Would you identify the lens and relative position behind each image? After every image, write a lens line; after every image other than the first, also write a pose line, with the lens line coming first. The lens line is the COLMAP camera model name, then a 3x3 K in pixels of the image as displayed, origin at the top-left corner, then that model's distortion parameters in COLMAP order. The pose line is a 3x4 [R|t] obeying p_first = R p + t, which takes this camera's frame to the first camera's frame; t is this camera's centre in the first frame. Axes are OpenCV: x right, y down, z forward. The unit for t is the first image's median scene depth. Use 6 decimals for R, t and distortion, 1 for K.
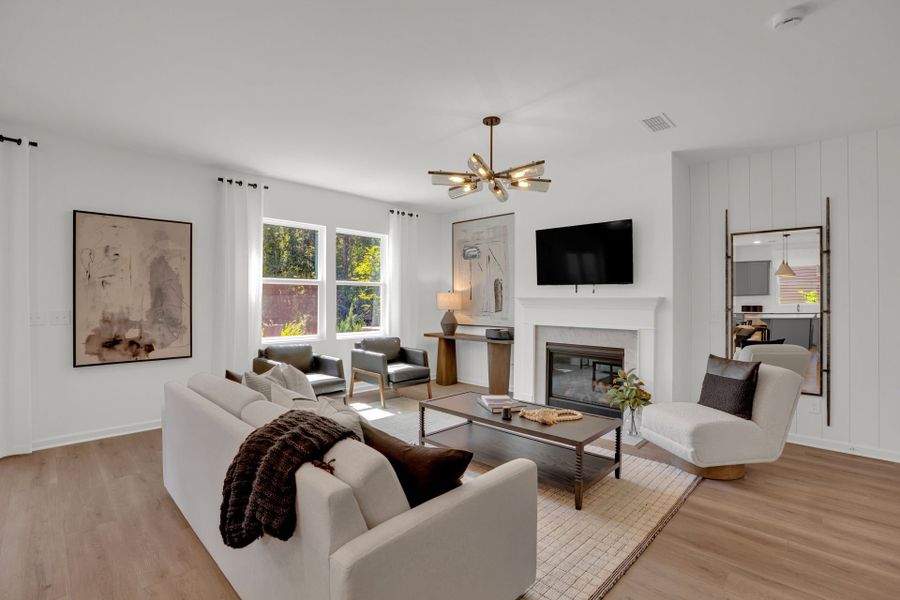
lens RADIAL K [[415.2, 0, 451.0], [0, 415.2, 297.1], [0, 0, 1]] dist [-0.068063, 0.024409]
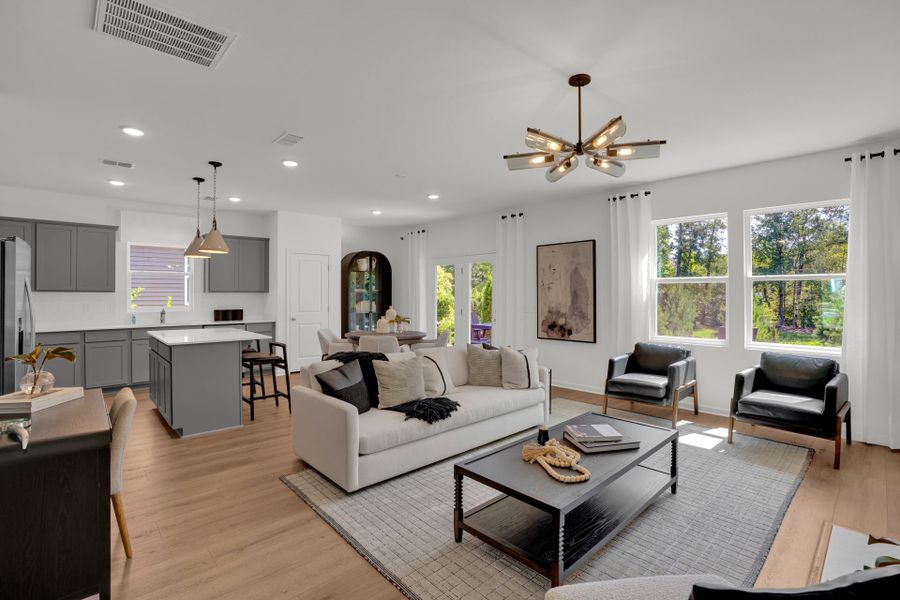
lens RADIAL K [[415.2, 0, 451.0], [0, 415.2, 297.1], [0, 0, 1]] dist [-0.068063, 0.024409]
pose [[-0.052703, 0.001967, -0.998608, 0.759150], [0.003579, 0.999992, 0.001781, -0.003335], [0.998604, -0.003480, -0.052710, 0.659124]]
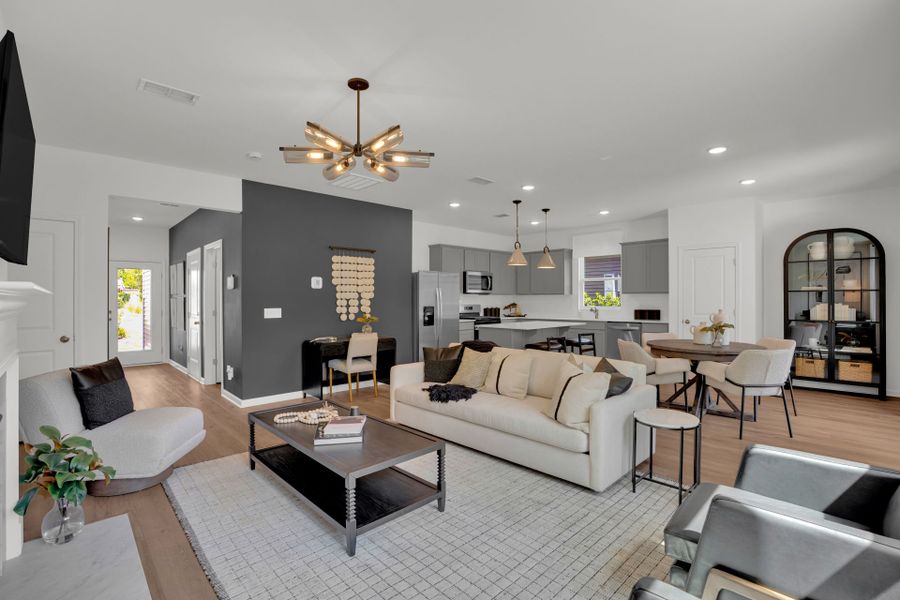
lens RADIAL K [[415.2, 0, 451.0], [0, 415.2, 297.1], [0, 0, 1]] dist [-0.068063, 0.024409]
pose [[-0.999600, -0.000281, 0.028273, -0.093887], [-0.000560, 0.999951, -0.009866, 0.011151], [-0.028269, -0.009878, -0.999552, 1.528898]]
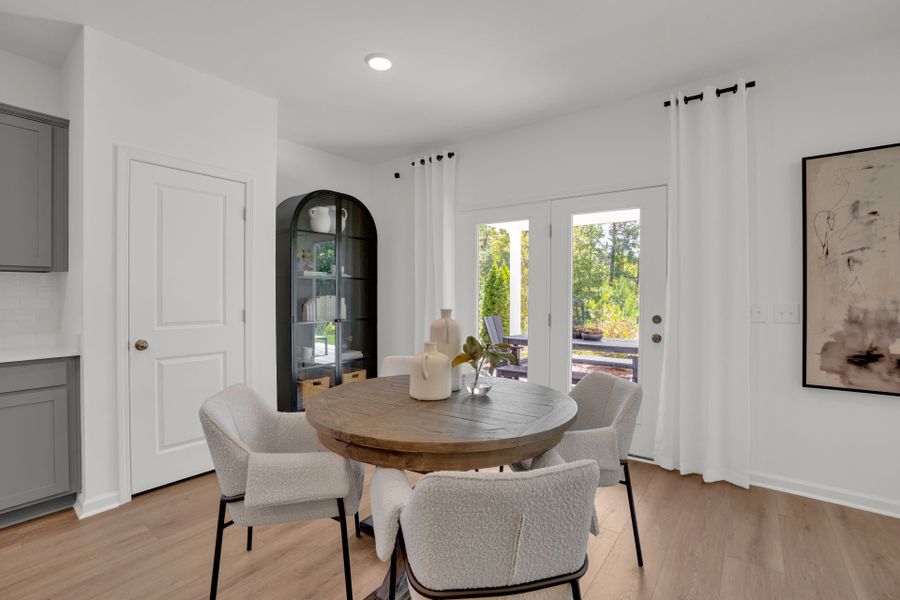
lens RADIAL K [[415.2, 0, 451.0], [0, 415.2, 297.1], [0, 0, 1]] dist [-0.068063, 0.024409]
pose [[0.127096, 0.004298, -0.991881, -0.310467], [0.001996, 0.999987, 0.004589, 0.015817], [0.991888, -0.002563, 0.127086, 0.279671]]
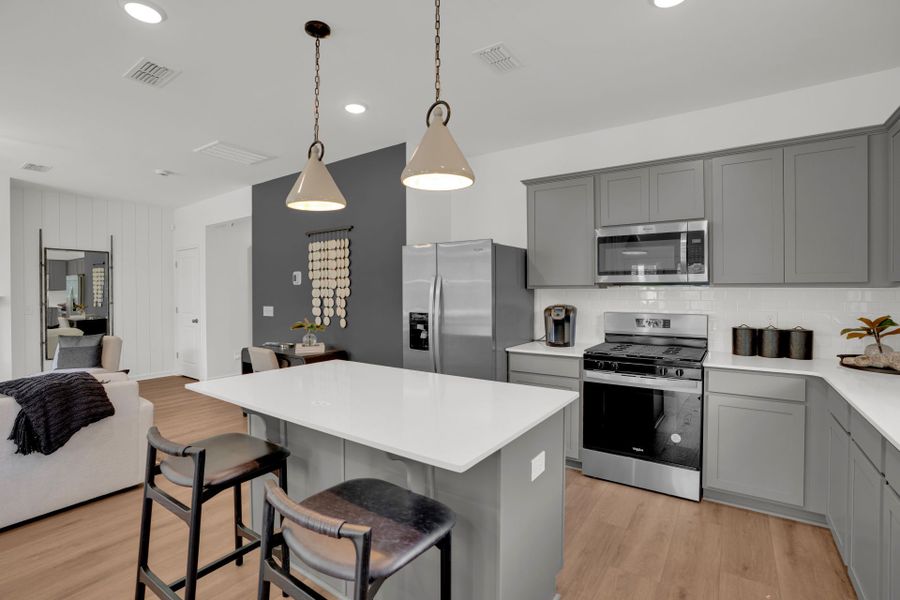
lens RADIAL K [[420.3, 0, 444.6], [0, 420.3, 296.0], [0, 0, 1]] dist [-0.071138, 0.029486]
pose [[-0.155809, -0.012858, 0.987704, -0.866367], [-0.002177, 0.999917, 0.012674, -0.015950], [-0.987785, -0.000176, -0.155824, -0.109214]]
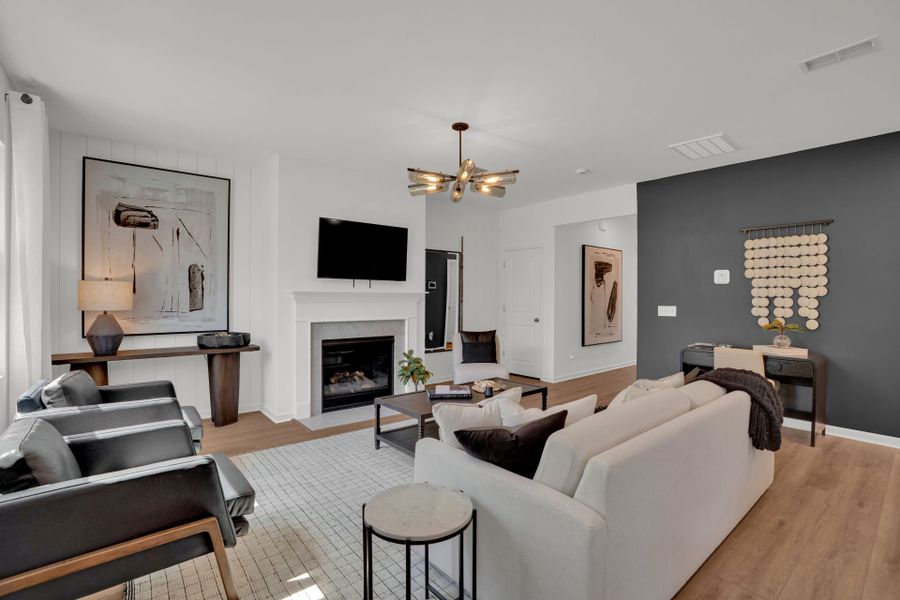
lens RADIAL K [[423.5, 0, 451.0], [0, 423.5, 296.6], [0, 0, 1]] dist [-0.076771, 0.032073]
pose [[0.106579, -0.006639, 0.994282, -0.824402], [-0.010012, 0.999920, 0.007750, 0.002214], [-0.994254, -0.010781, 0.106504, 0.760295]]
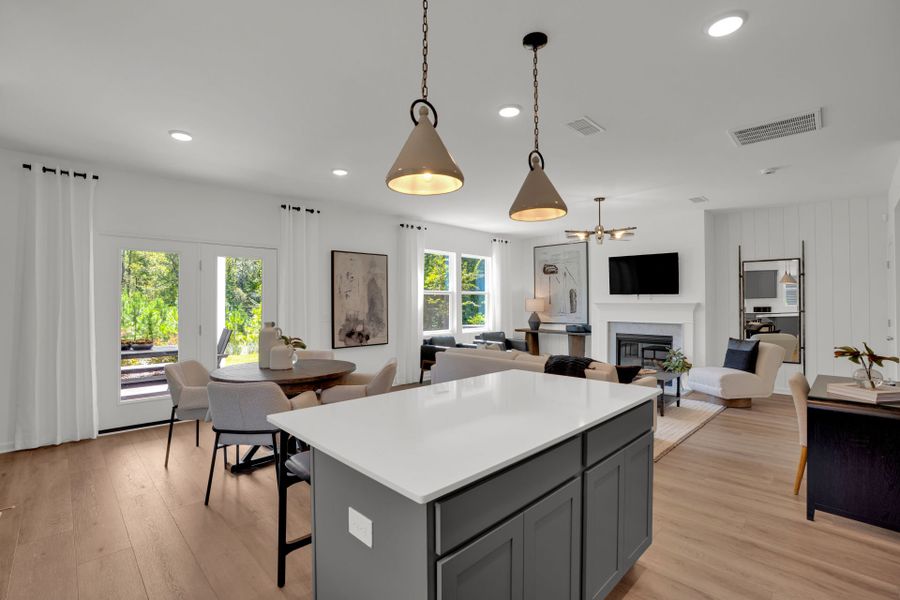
lens RADIAL K [[415.2, 0, 451.0], [0, 415.2, 297.1], [0, 0, 1]] dist [-0.068063, 0.024409]
pose [[0.999645, -0.005556, -0.026071, -0.392073], [0.005426, 0.999972, -0.005083, -0.018361], [0.026099, 0.004940, 0.999647, -0.585582]]
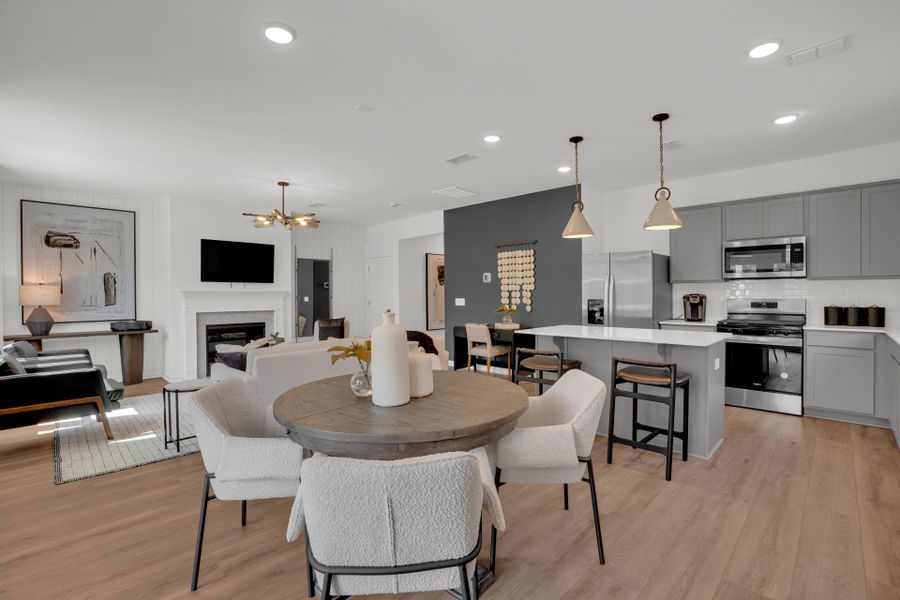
lens RADIAL K [[415.2, 0, 451.0], [0, 415.2, 297.1], [0, 0, 1]] dist [-0.068063, 0.024409]
pose [[0.001829, -0.011252, 0.999935, -1.300811], [0.002028, 0.999935, 0.011248, 0.009031], [-0.999996, 0.002008, 0.001851, 0.272732]]
